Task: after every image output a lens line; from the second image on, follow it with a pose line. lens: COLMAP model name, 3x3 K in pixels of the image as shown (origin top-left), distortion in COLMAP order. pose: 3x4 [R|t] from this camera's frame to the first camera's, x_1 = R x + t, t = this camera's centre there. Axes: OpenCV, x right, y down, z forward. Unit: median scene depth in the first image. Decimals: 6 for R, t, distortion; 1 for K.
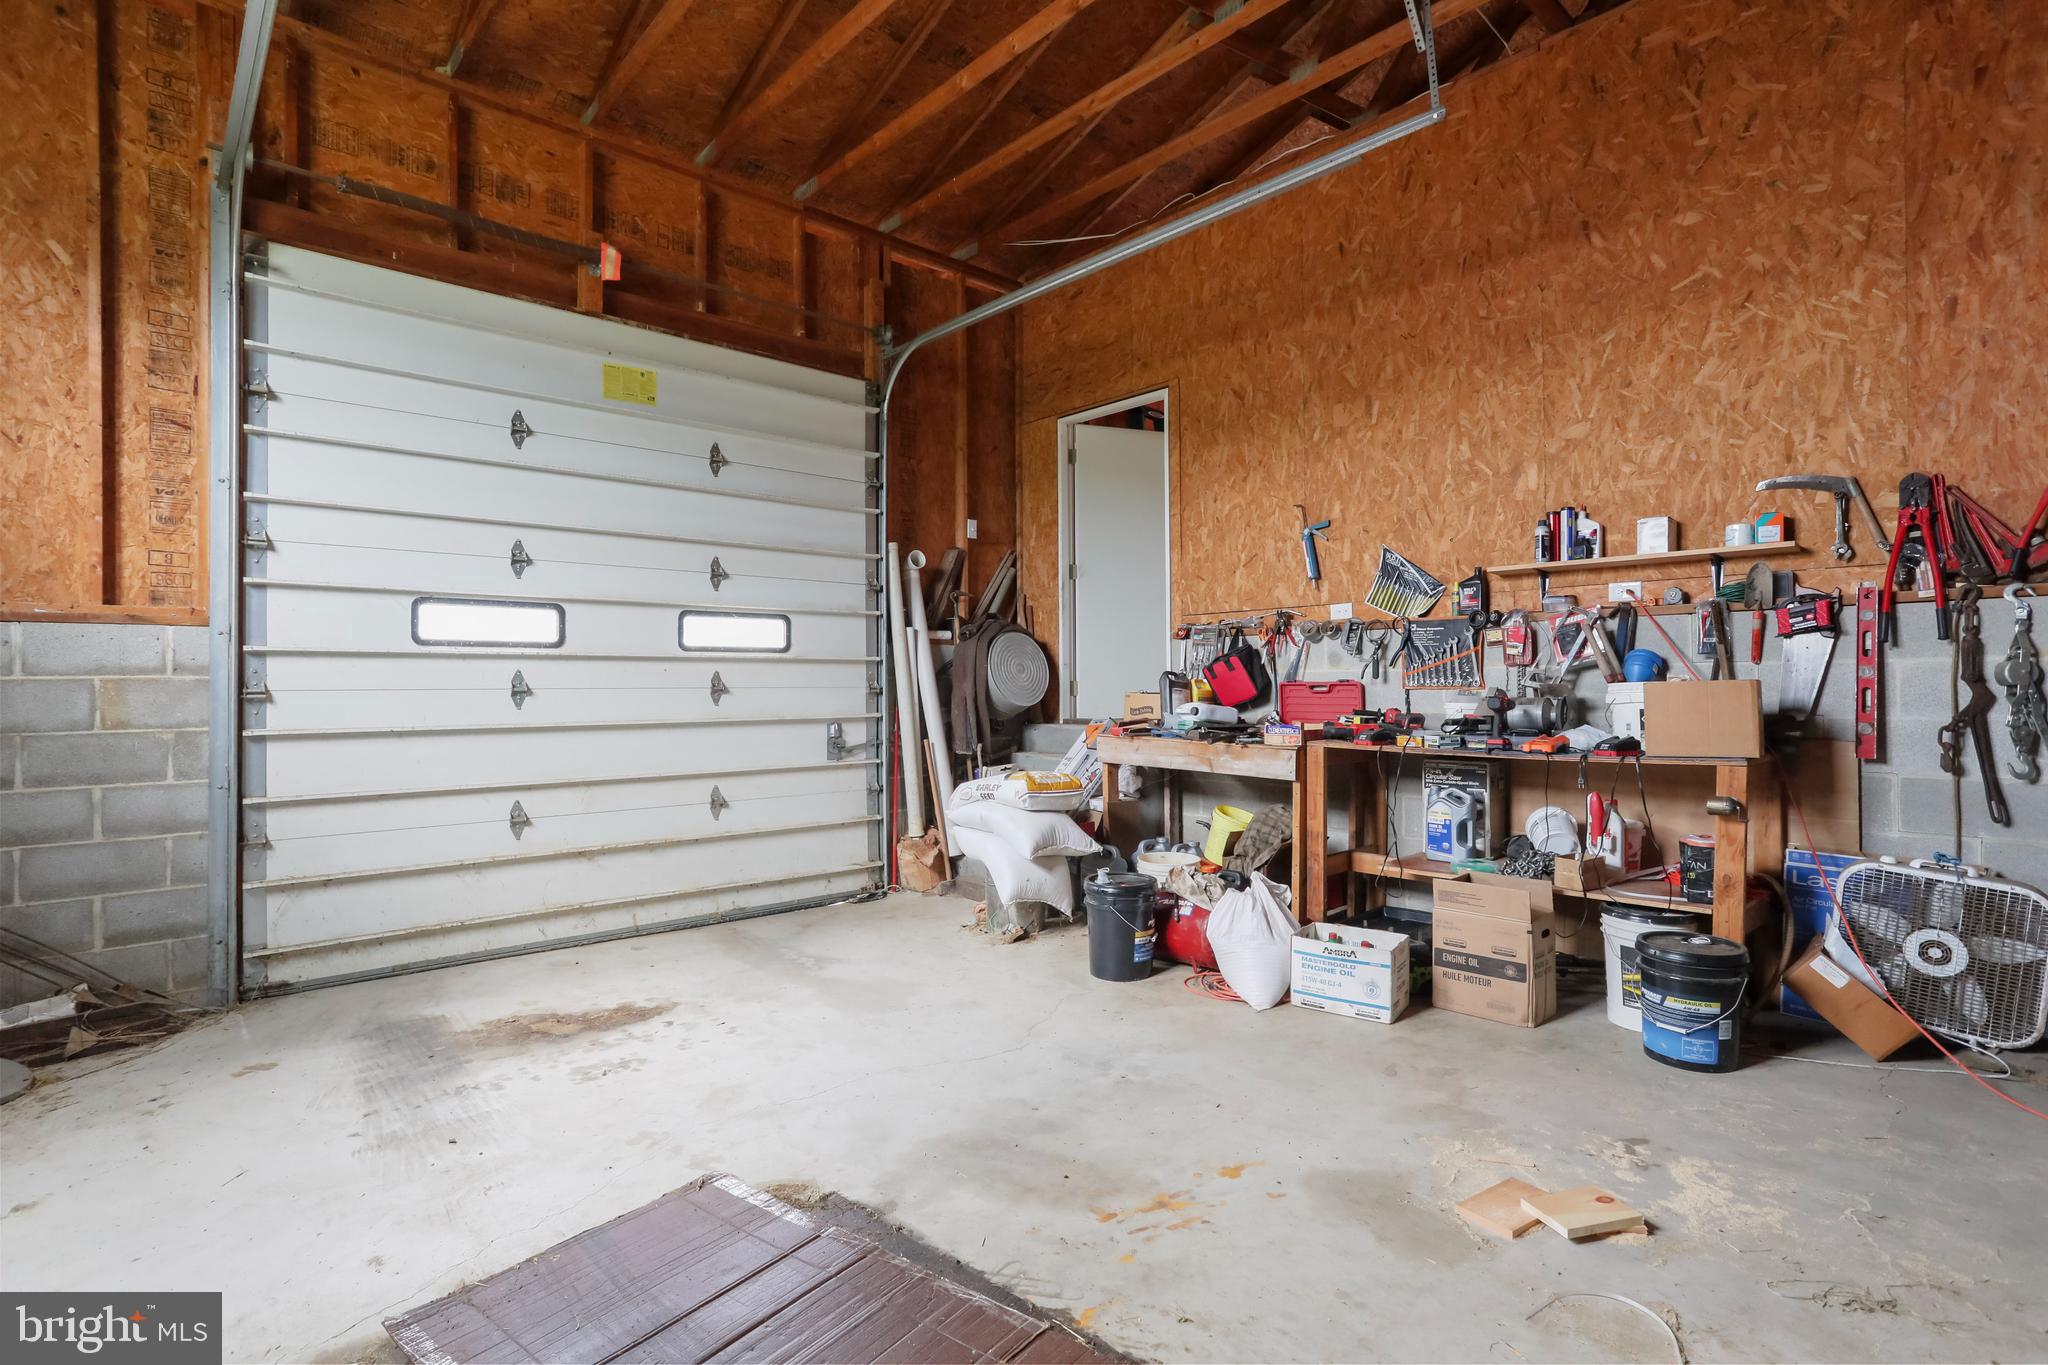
lens RADIAL K [[993.8, 0, 1015.3], [0, 993.8, 679.1], [0, 0, 1]] dist [-0.066290, 0.036698]
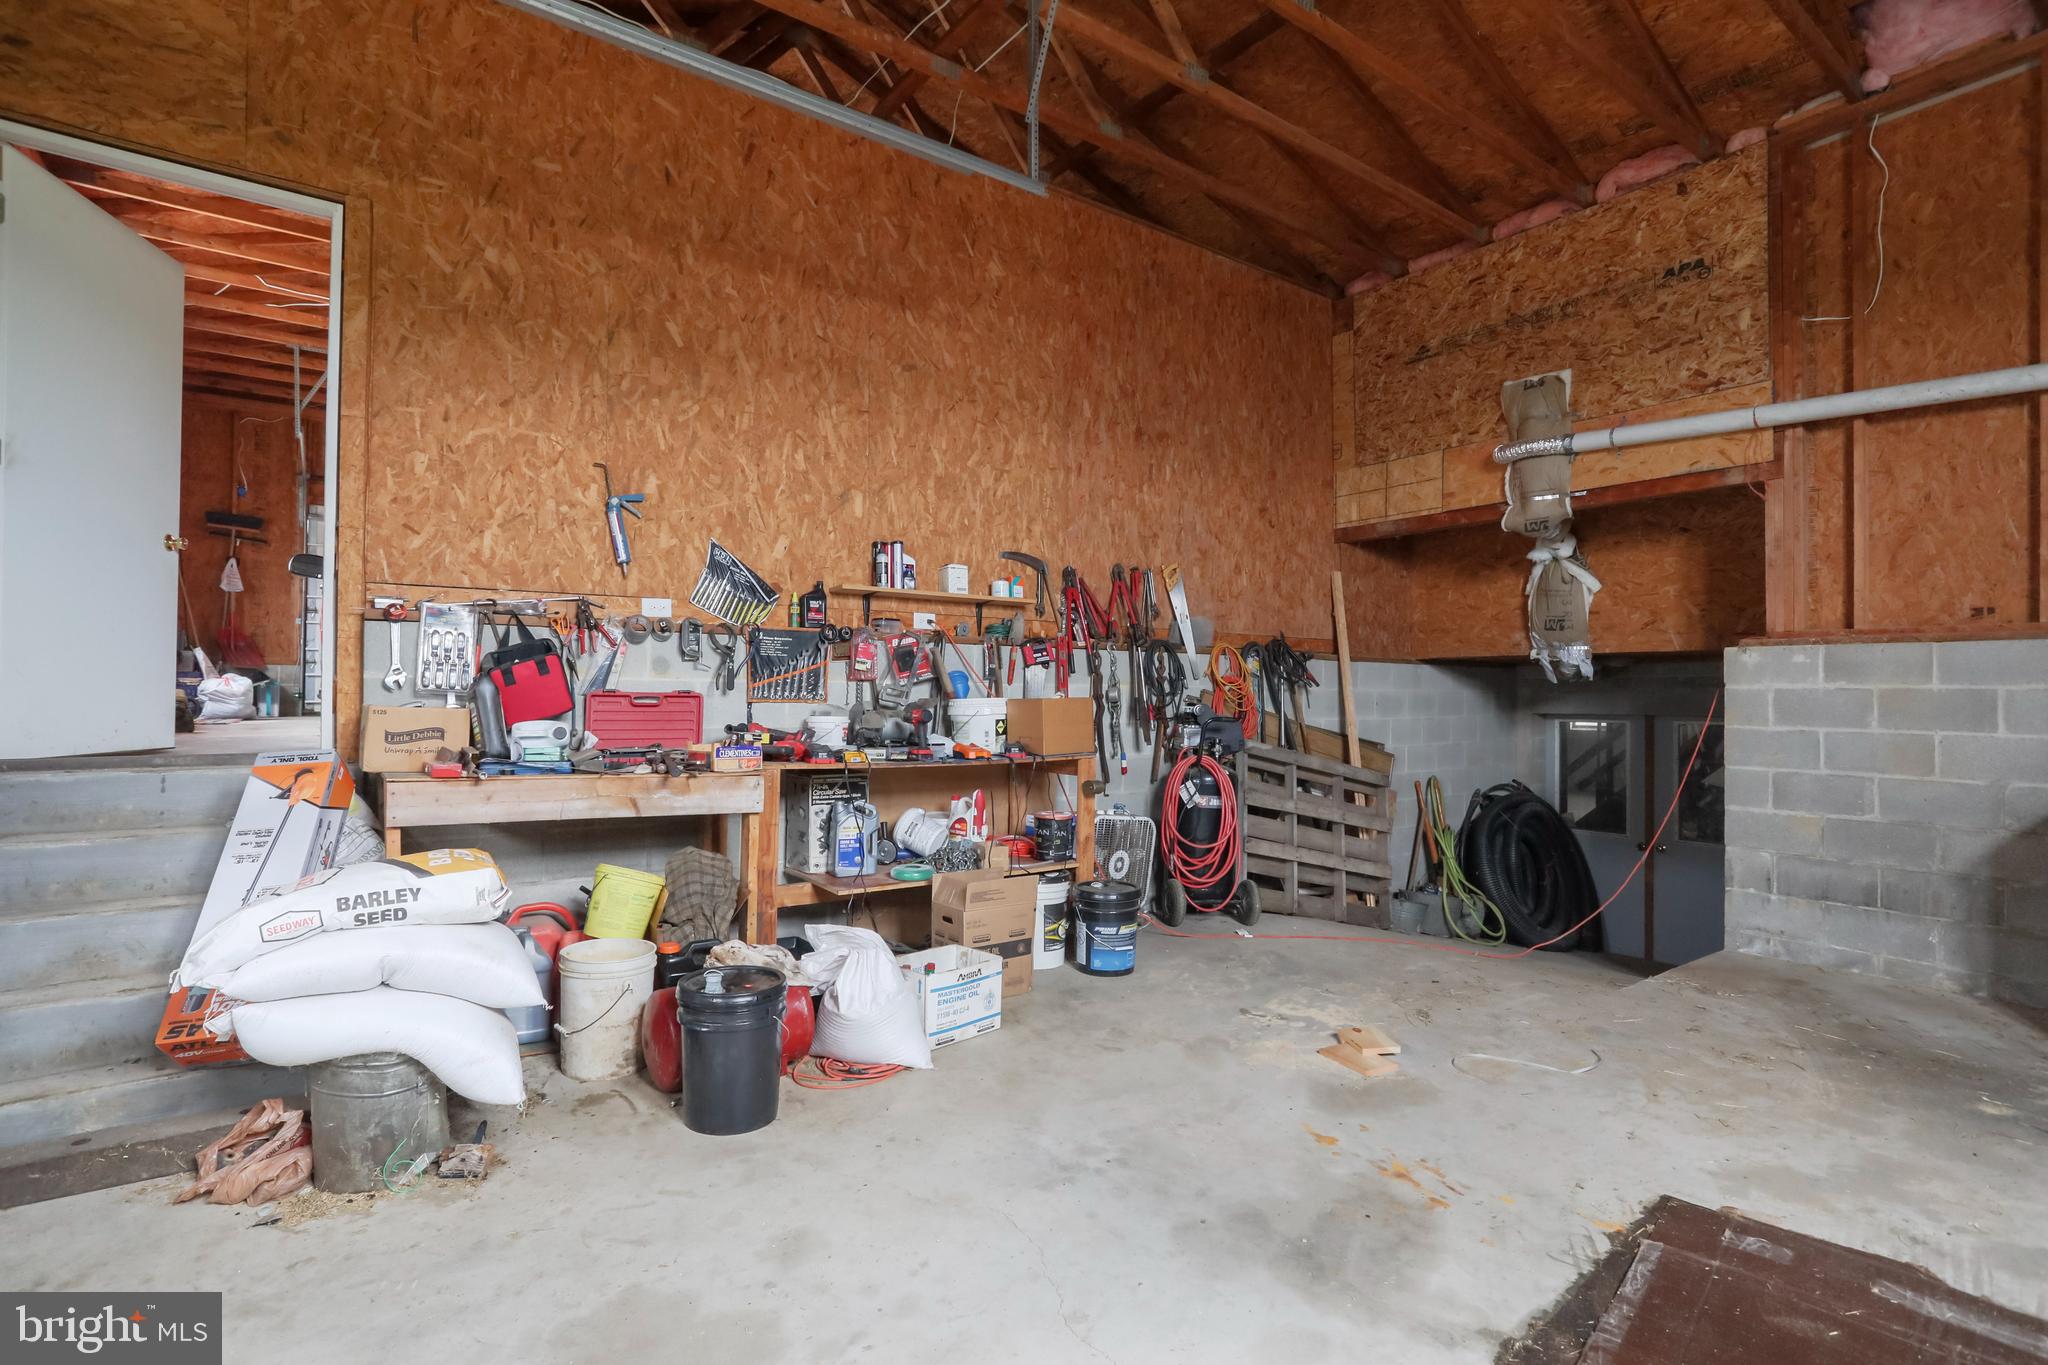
lens RADIAL K [[988.8, 0, 1033.2], [0, 988.8, 683.0], [0, 0, 1]] dist [-0.062066, 0.036141]
pose [[0.103944, 0.020602, 0.994370, -0.589143], [-0.013782, 0.999719, -0.019273, 0.007708], [-0.994488, -0.011701, 0.104199, 0.779792]]
